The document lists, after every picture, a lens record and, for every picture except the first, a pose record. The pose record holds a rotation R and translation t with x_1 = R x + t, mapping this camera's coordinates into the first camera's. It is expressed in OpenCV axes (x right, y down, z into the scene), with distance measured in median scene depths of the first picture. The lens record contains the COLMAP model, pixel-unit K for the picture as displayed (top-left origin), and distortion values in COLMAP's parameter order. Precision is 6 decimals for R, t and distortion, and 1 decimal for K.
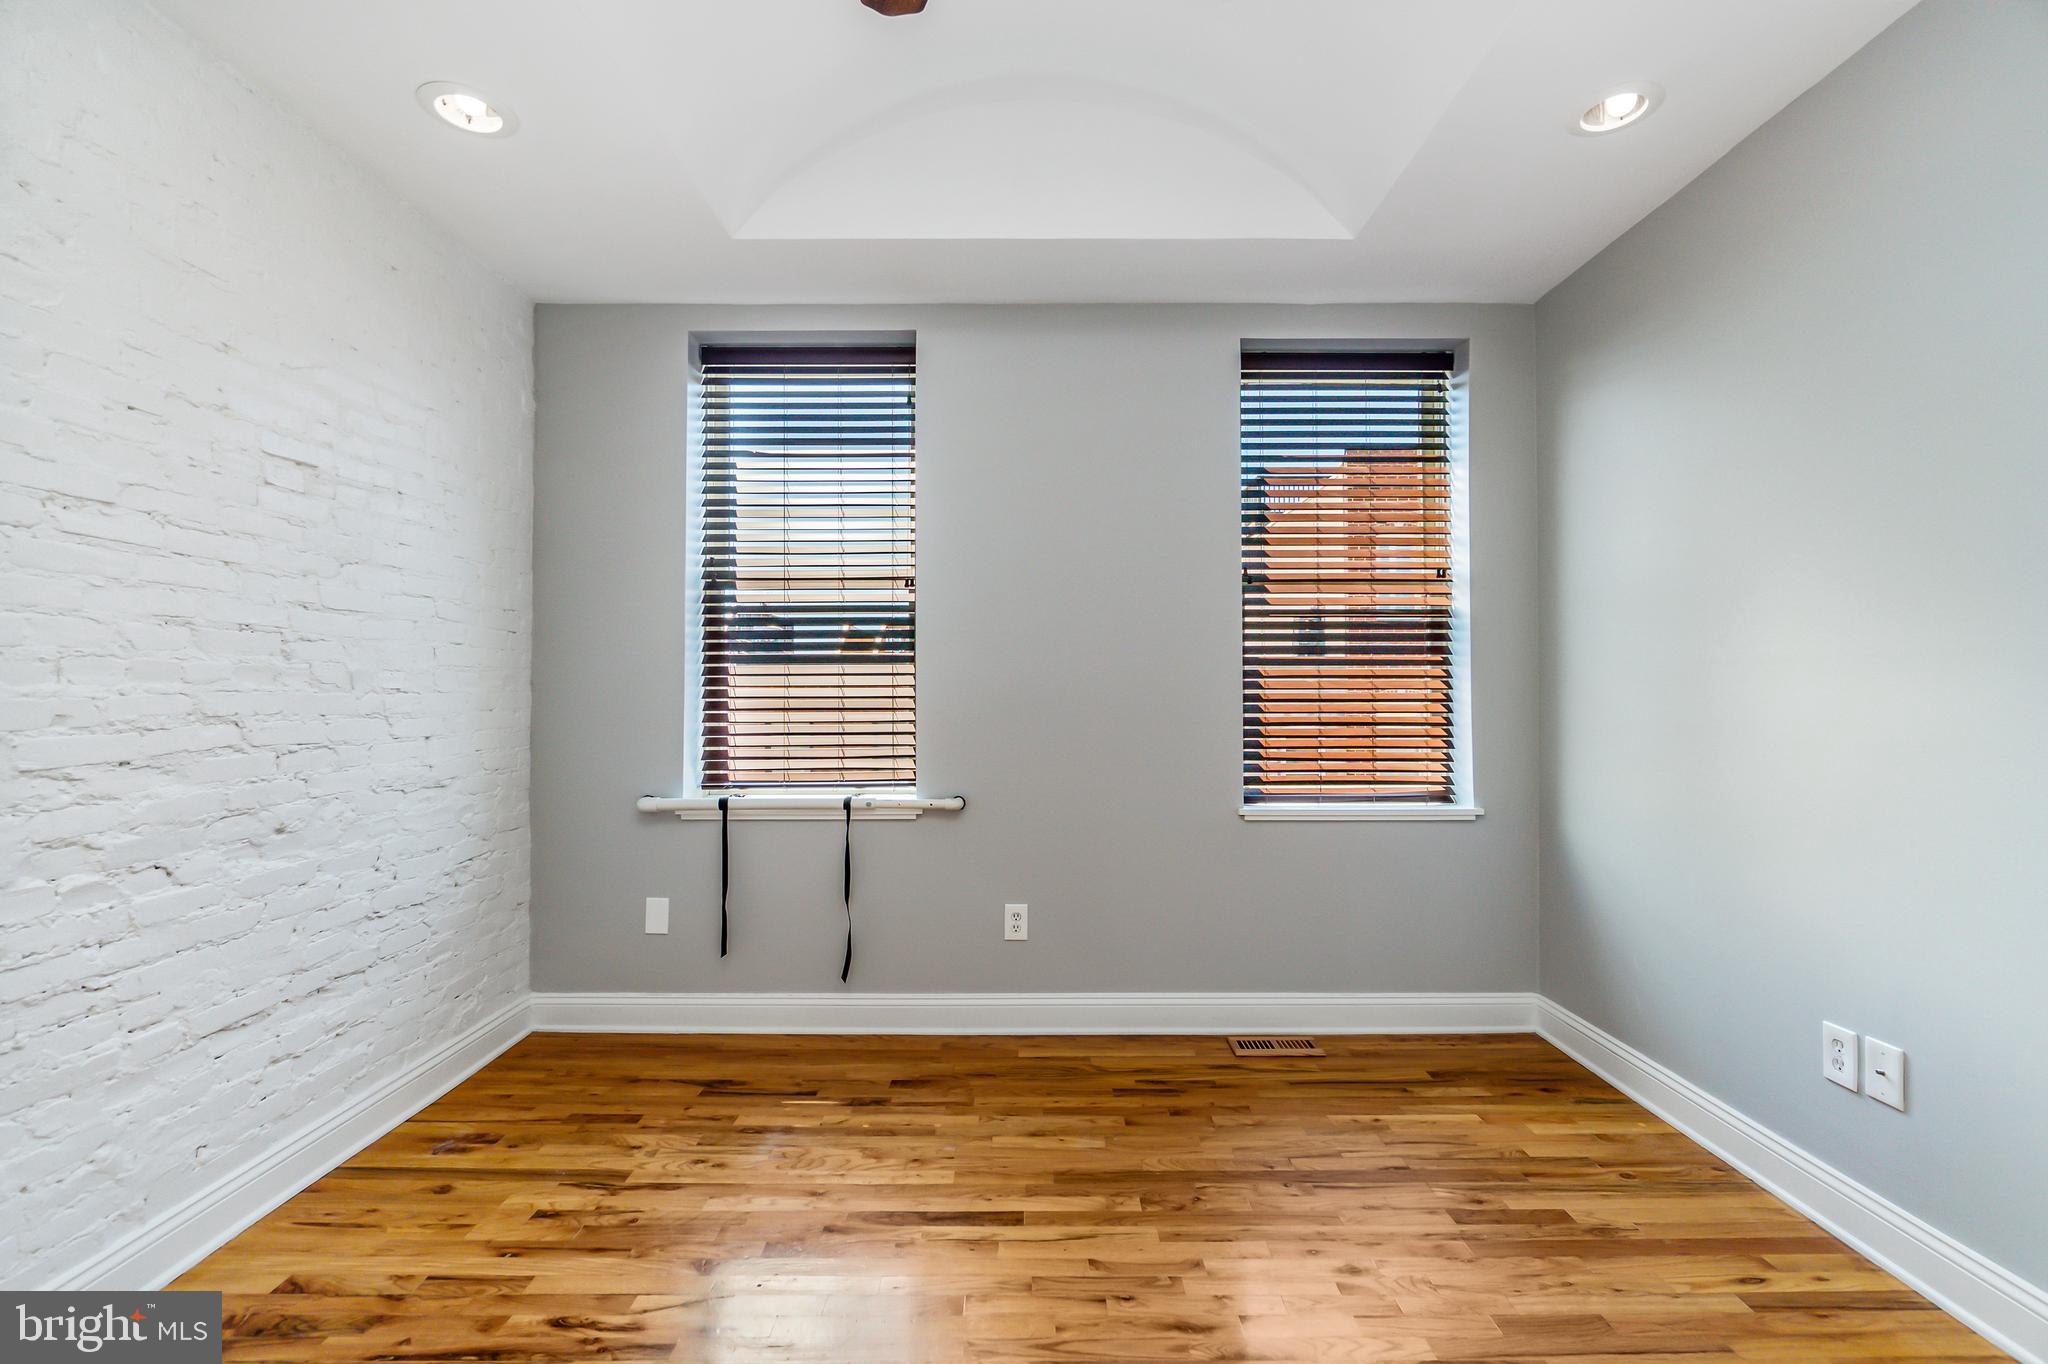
lens RADIAL K [[889.6, 0, 1024.0], [0, 889.6, 682.0], [0, 0, 1]] dist [0.000401, 0.000264]
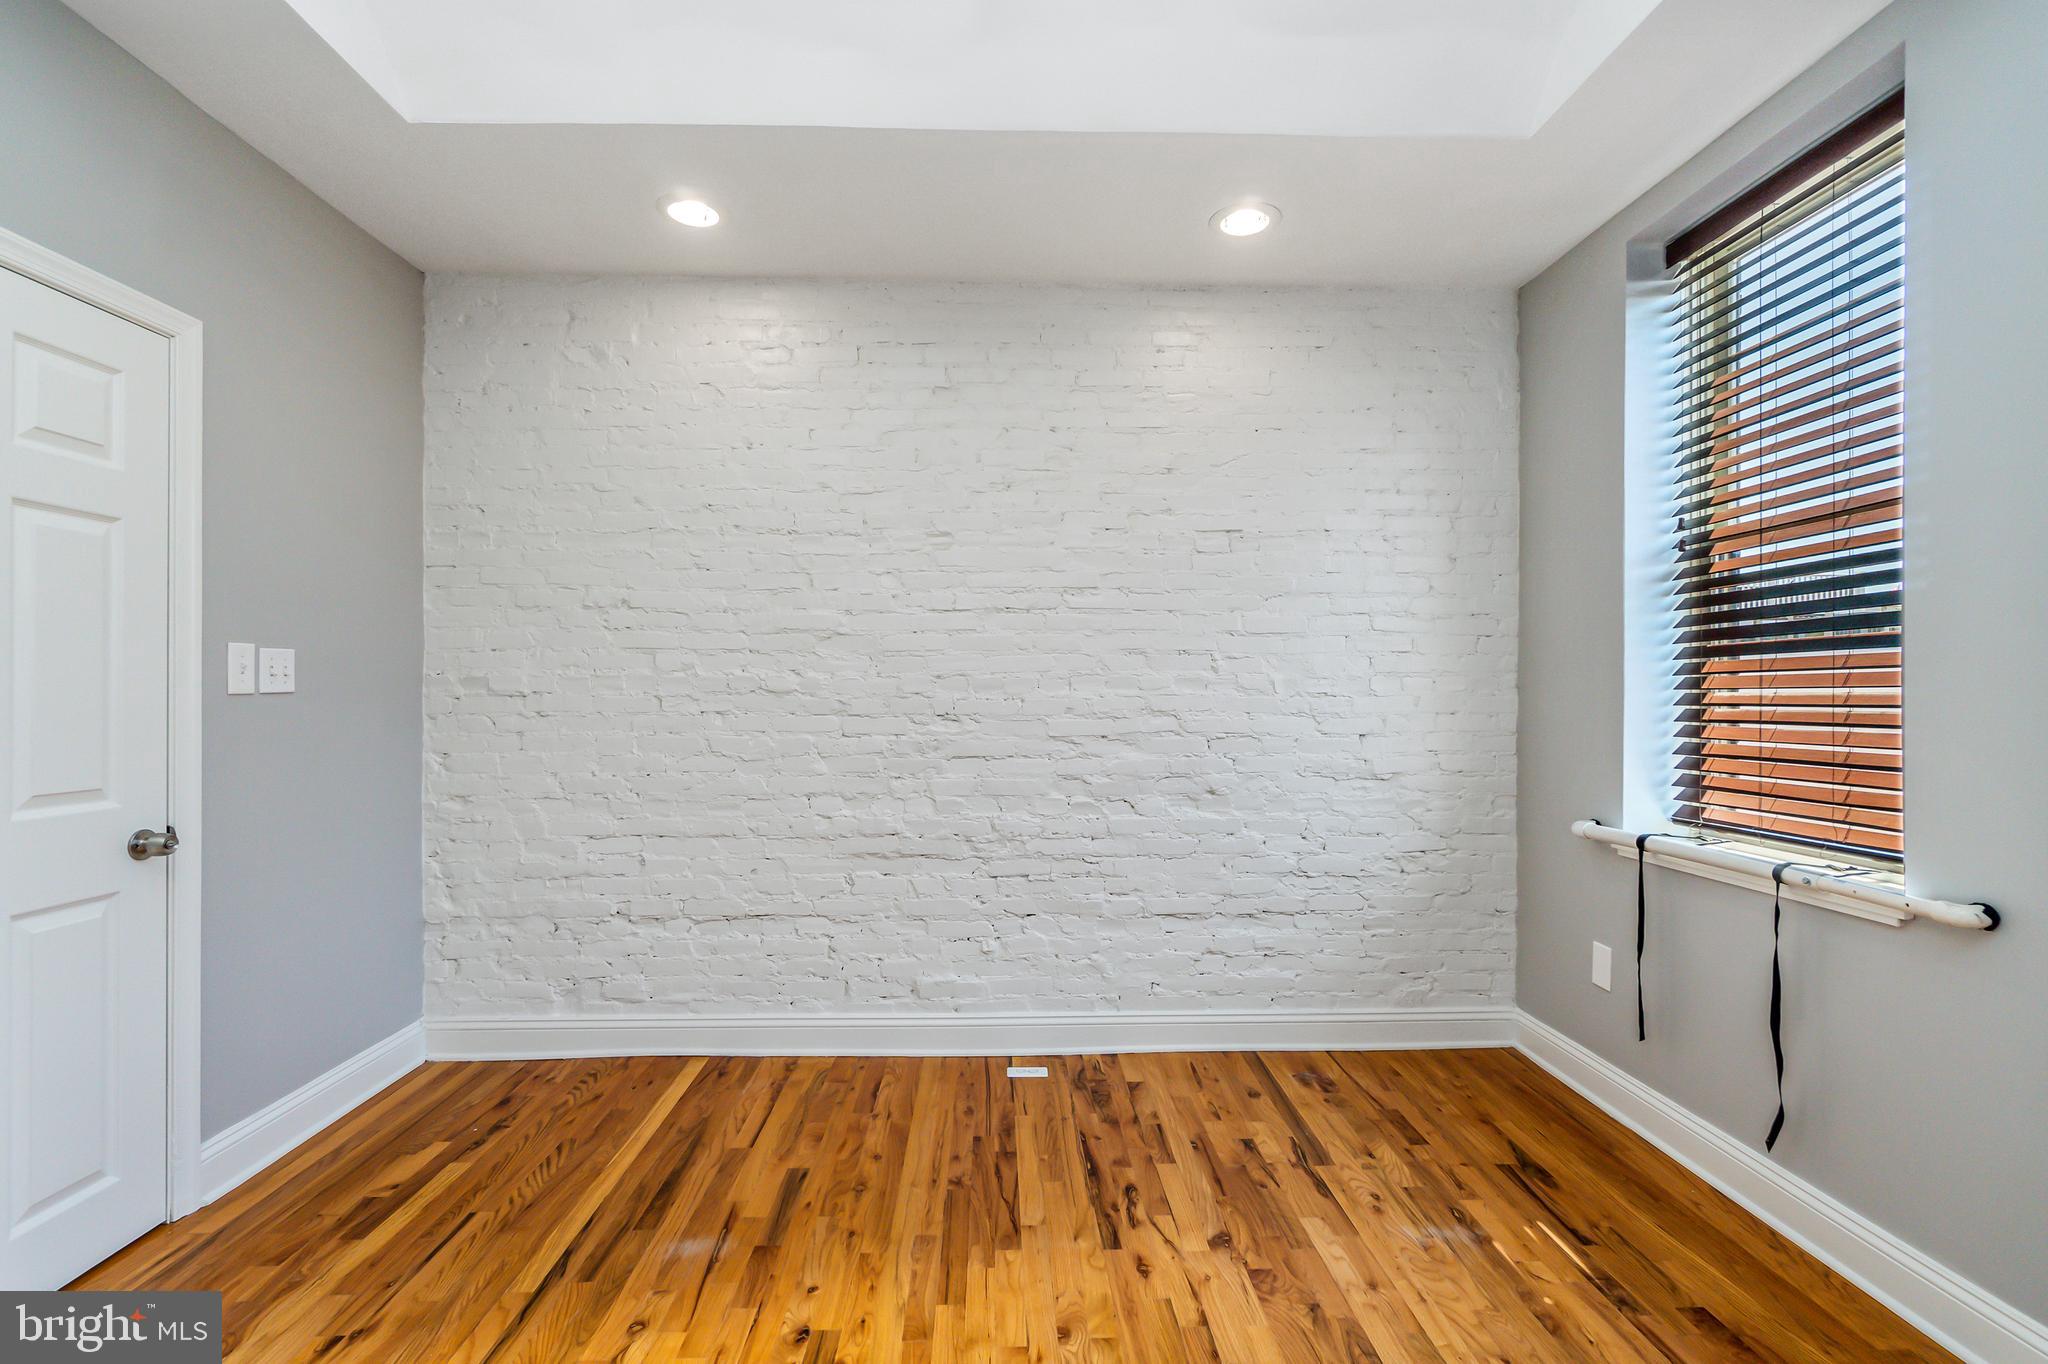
lens RADIAL K [[933.6, 0, 1029.4], [0, 933.6, 691.1], [0, 0, 1]] dist [0.000930, 0.000411]
pose [[0.043313, -0.002104, -0.999059, 0.598677], [0.009055, 0.999958, -0.001713, 0.003722], [0.999020, -0.008973, 0.043331, 0.590079]]
